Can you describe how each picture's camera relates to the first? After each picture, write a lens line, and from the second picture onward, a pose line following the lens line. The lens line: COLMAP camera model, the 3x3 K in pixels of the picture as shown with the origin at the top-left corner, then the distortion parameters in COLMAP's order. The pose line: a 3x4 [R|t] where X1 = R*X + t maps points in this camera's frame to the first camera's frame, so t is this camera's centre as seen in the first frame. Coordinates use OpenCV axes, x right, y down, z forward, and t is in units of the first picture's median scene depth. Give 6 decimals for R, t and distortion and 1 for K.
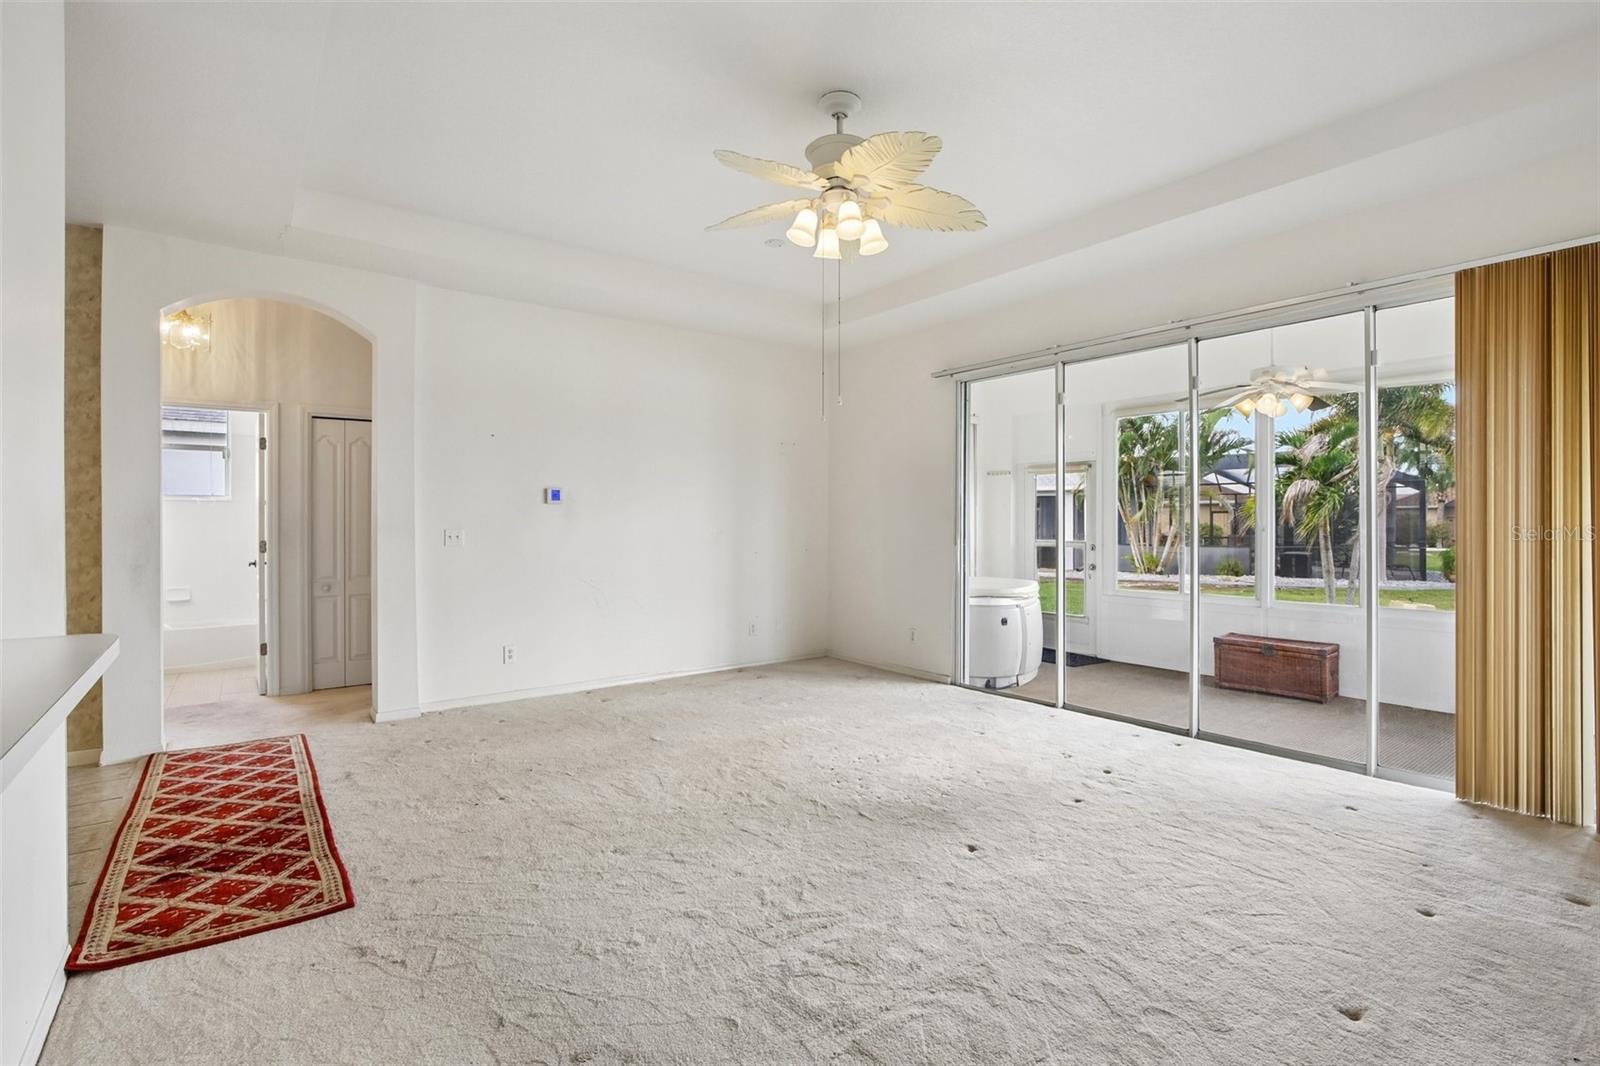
lens RADIAL K [[738.5, 0, 804.6], [0, 738.5, 520.3], [0, 0, 1]] dist [-0.028663, 0.004404]
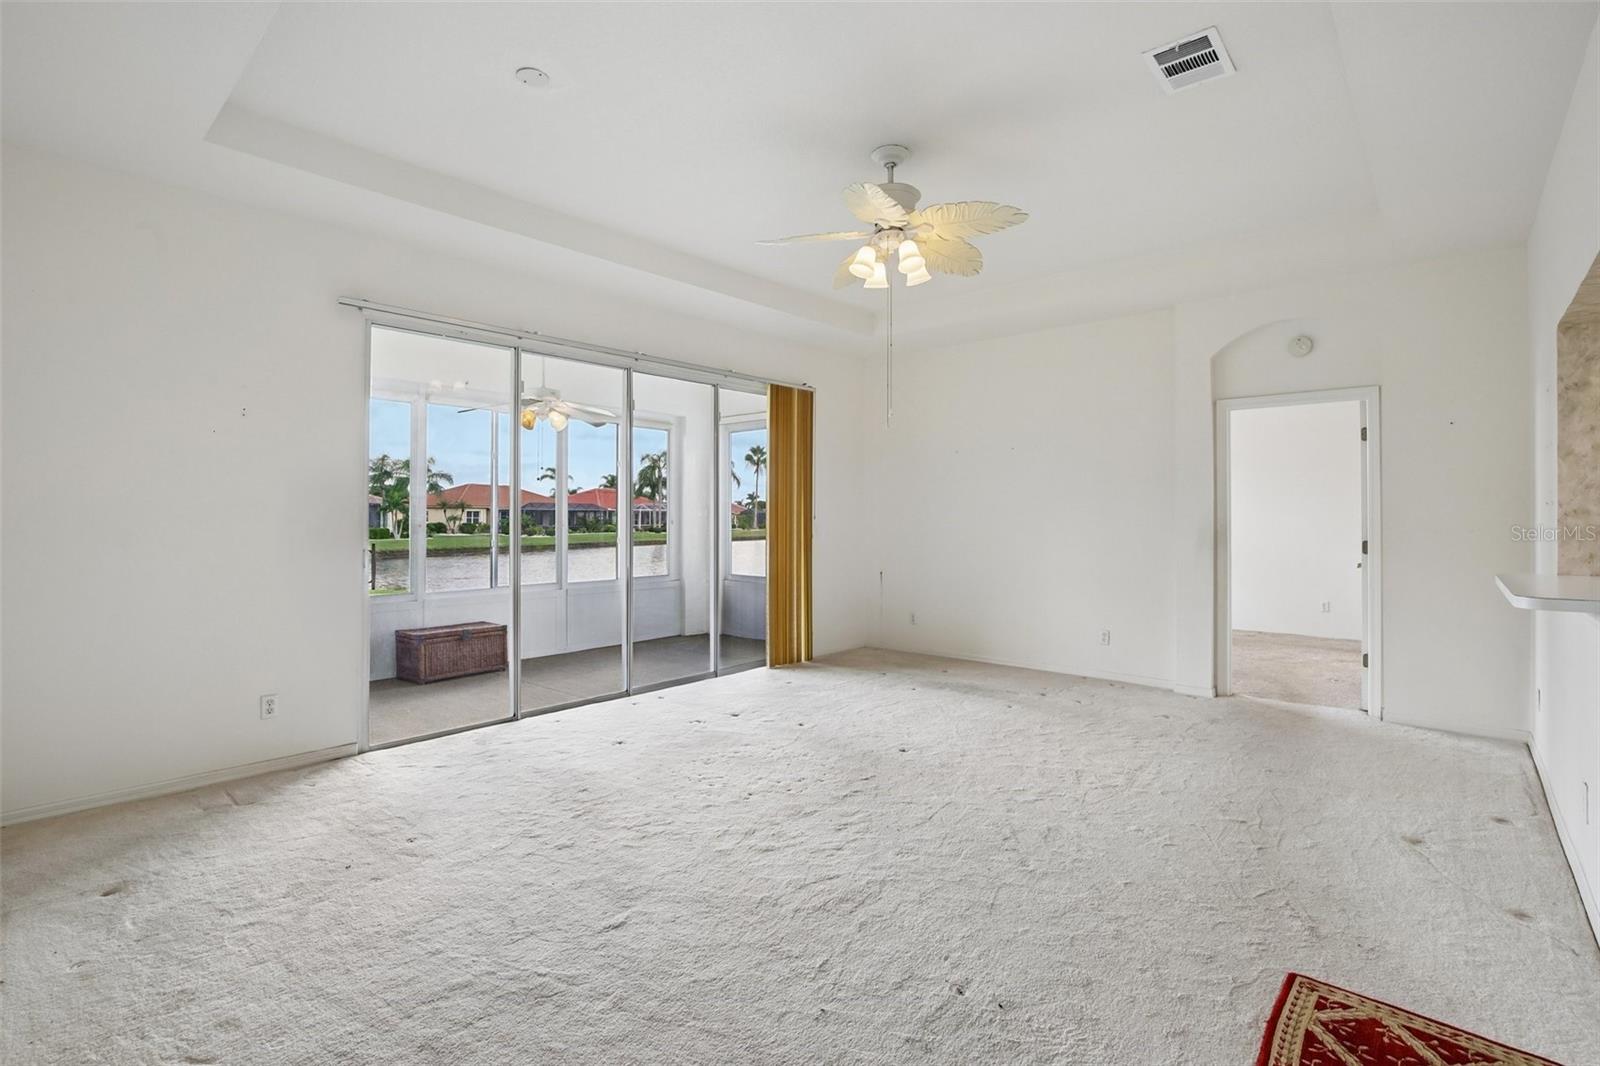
lens RADIAL K [[738.5, 0, 820.5], [0, 738.5, 505.8], [0, 0, 1]] dist [-0.028663, 0.004404]
pose [[-0.189320, 0.012574, 0.981835, -0.986174], [-0.000262, 0.999917, -0.012856, -0.002693], [-0.981915, -0.002691, -0.189301, 1.239269]]
